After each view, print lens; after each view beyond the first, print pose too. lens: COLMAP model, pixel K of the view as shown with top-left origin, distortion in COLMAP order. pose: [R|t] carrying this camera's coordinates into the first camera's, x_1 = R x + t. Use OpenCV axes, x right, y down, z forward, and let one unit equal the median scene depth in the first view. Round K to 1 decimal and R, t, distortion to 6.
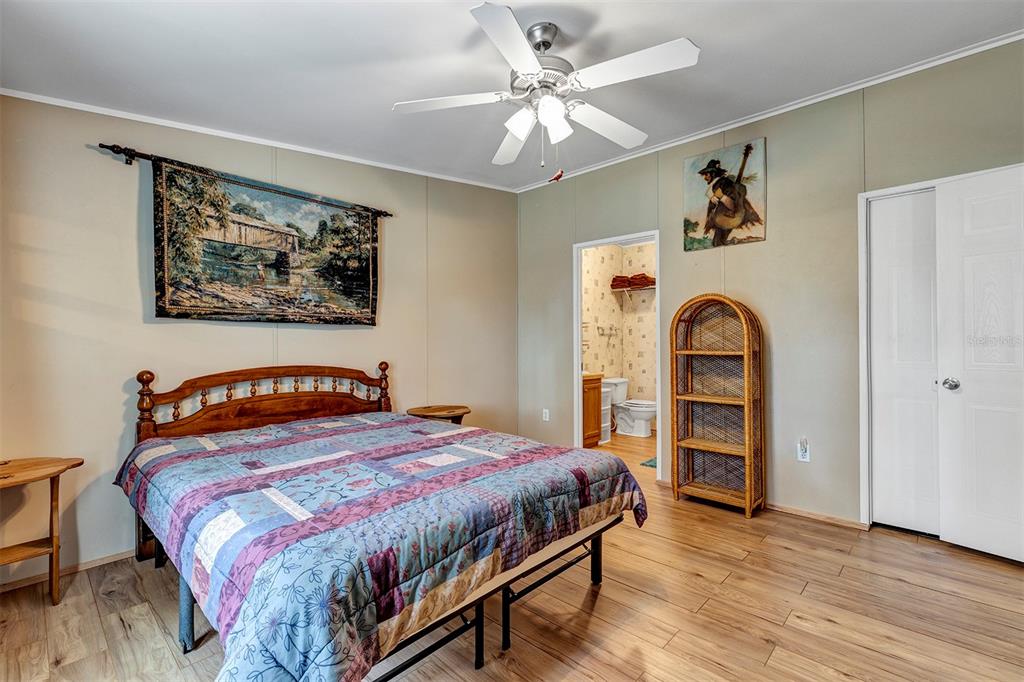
lens RADIAL K [[467.0, 0, 510.5], [0, 467.0, 339.6], [0, 0, 1]] dist [0.003999, 0.000285]
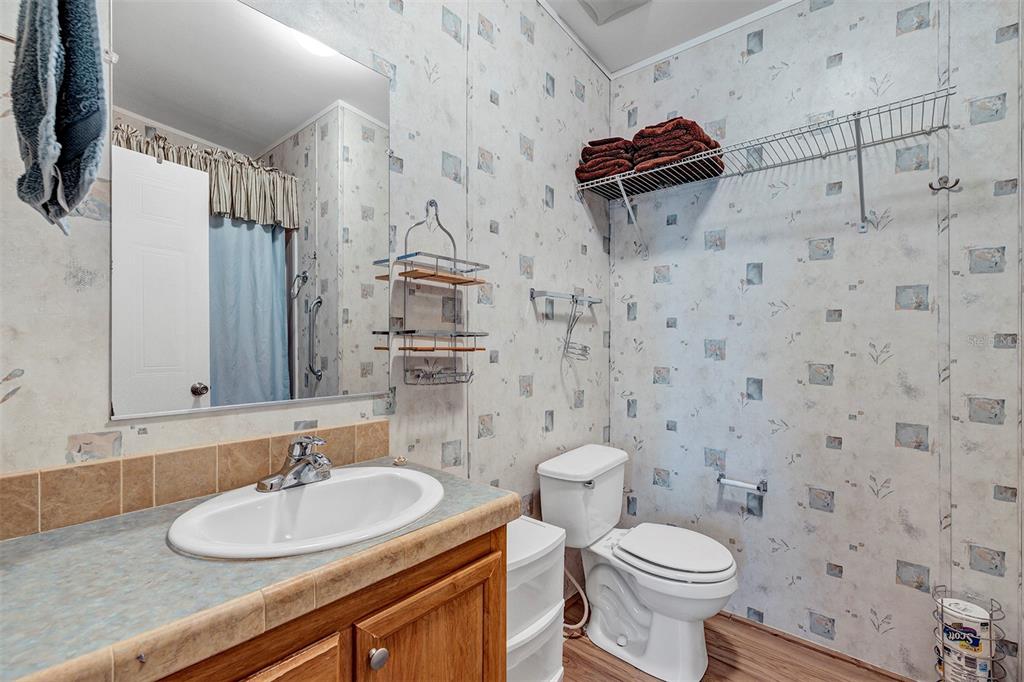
lens RADIAL K [[467.0, 0, 511.9], [0, 467.0, 341.7], [0, 0, 1]] dist [0.003999, 0.000285]
pose [[0.999494, 0.002816, 0.031674, 0.157588], [-0.002998, 0.999979, 0.005681, 0.004915], [-0.031658, -0.005773, 0.999482, 0.661312]]
